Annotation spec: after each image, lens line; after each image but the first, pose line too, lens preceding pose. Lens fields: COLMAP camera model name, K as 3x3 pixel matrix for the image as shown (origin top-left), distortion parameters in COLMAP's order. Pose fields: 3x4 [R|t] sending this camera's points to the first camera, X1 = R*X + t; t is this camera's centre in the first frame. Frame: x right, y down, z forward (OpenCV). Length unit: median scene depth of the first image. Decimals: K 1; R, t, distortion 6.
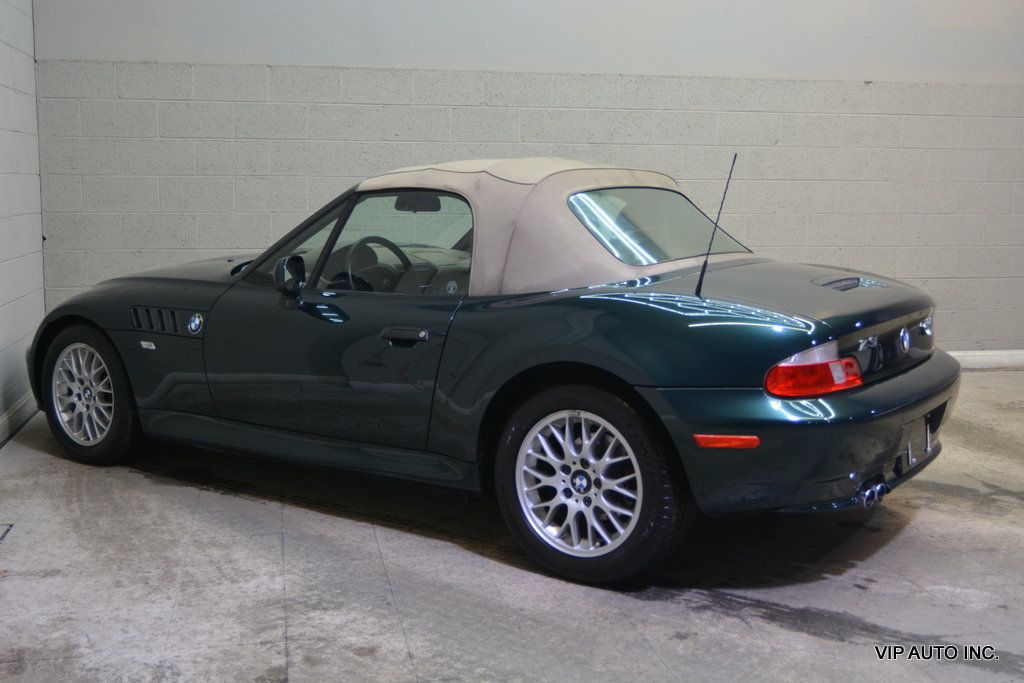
lens RADIAL K [[1131.5, 0, 512.0], [0, 1131.5, 341.5], [0, 0, 1]] dist [-0.010350, 0.000266]
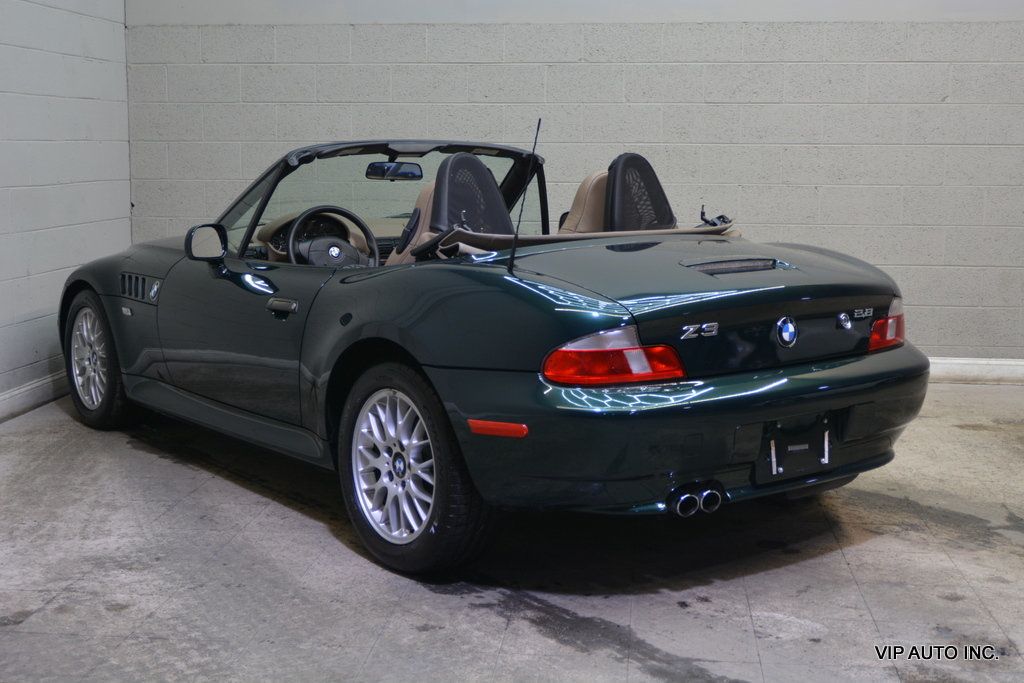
lens RADIAL K [[1336.3, 0, 512.0], [0, 1336.3, 341.5], [0, 0, 1]] dist [-0.000054, -0.033702]
pose [[0.953181, 0.041683, -0.299514, 0.457314], [-0.039991, 0.999131, 0.011780, 0.003197], [0.299744, 0.000750, 0.954019, -0.041942]]
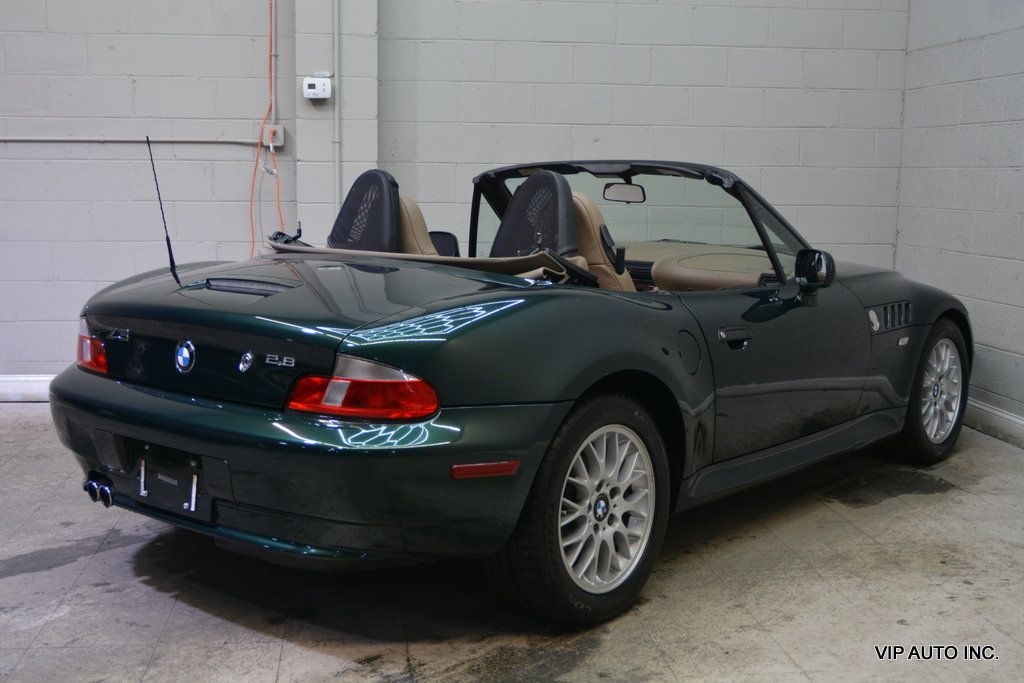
lens RADIAL K [[1227.4, 0, 512.0], [0, 1227.4, 341.5], [0, 0, 1]] dist [-0.004262, -0.011781]
pose [[-0.082936, 0.128786, -0.988198, 1.206715], [-0.146992, 0.979187, 0.139948, -0.170402], [0.985655, 0.156864, -0.062279, 1.300089]]
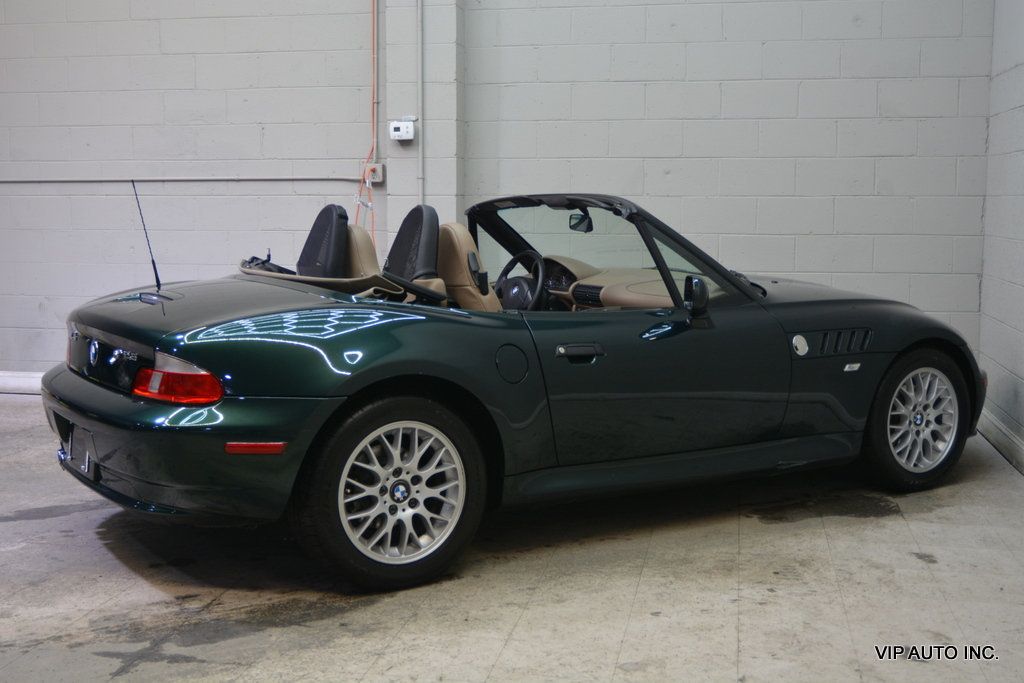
lens RADIAL K [[1252.6, 0, 512.0], [0, 1252.6, 341.5], [0, 0, 1]] dist [-0.015827, -0.001457]
pose [[-0.378814, 0.098554, -0.920210, 1.272007], [-0.130729, 0.978645, 0.158628, -0.245851], [0.916193, 0.180389, -0.357841, 1.783539]]
